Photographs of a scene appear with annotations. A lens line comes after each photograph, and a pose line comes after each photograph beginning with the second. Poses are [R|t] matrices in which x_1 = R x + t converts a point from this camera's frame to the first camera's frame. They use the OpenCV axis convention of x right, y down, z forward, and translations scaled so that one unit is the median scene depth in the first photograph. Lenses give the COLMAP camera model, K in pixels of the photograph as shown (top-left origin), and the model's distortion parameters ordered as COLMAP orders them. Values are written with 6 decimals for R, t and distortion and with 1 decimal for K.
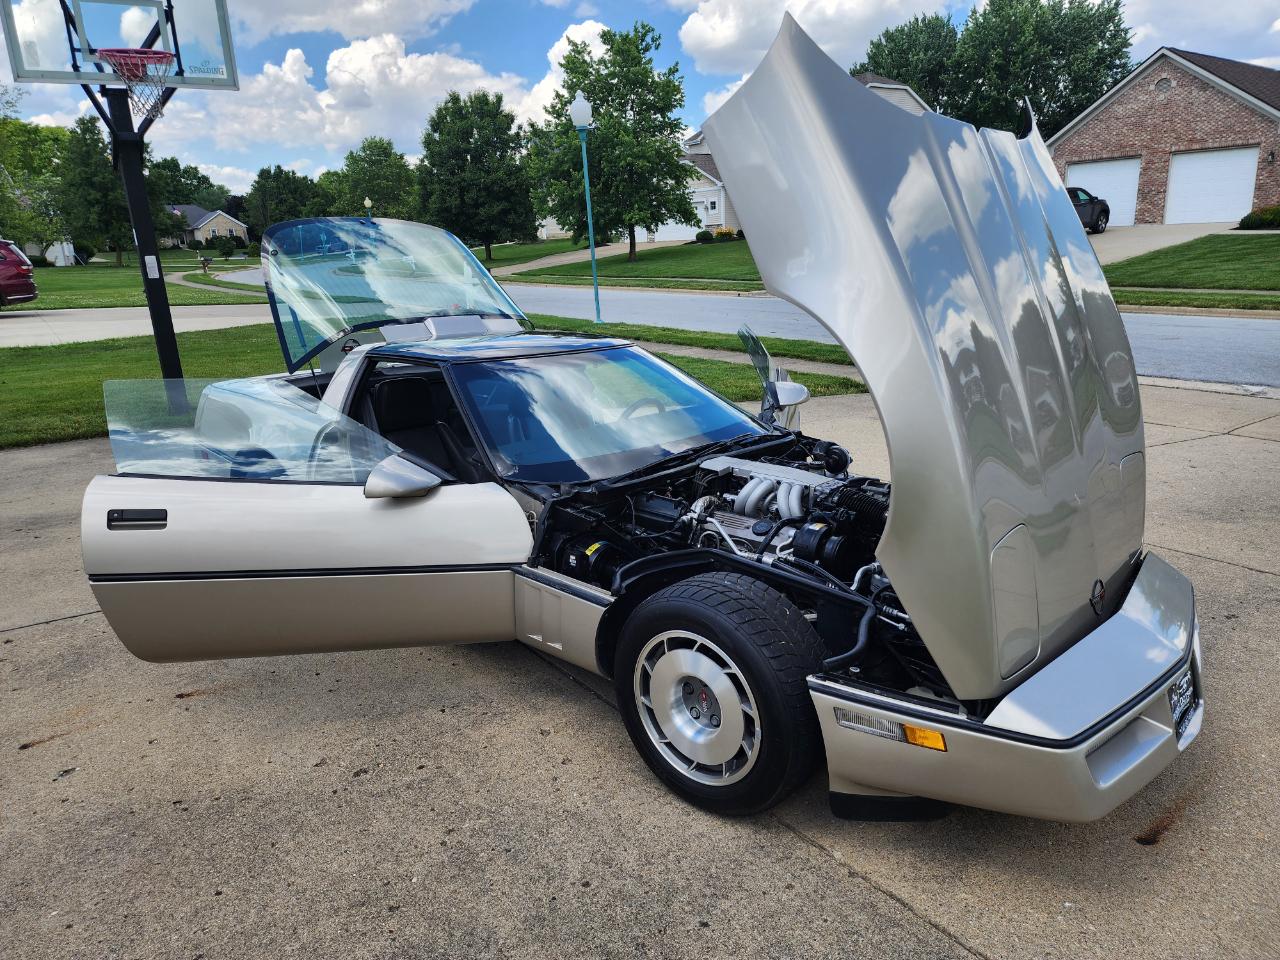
lens RADIAL K [[857.2, 0, 650.0], [0, 857.2, 491.9], [0, 0, 1]] dist [0.067107, -0.061519]
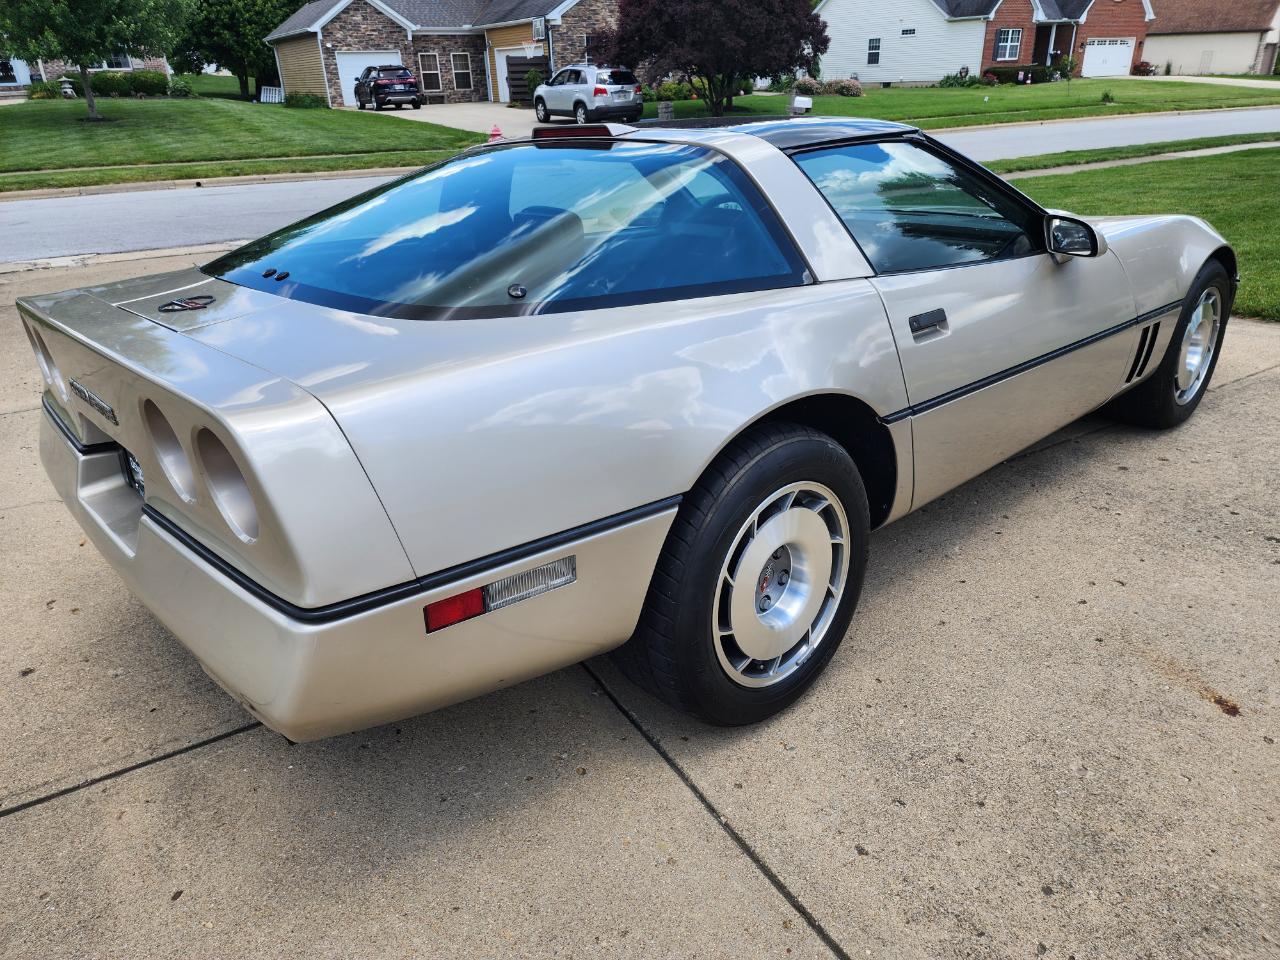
lens RADIAL K [[857.2, 0, 655.1], [0, 857.2, 499.4], [0, 0, 1]] dist [0.067107, -0.061519]
pose [[0.097389, -0.401078, 0.910852, -0.876466], [0.303781, 0.883507, 0.356557, -0.180368], [-0.947751, 0.241975, 0.207883, 1.007343]]
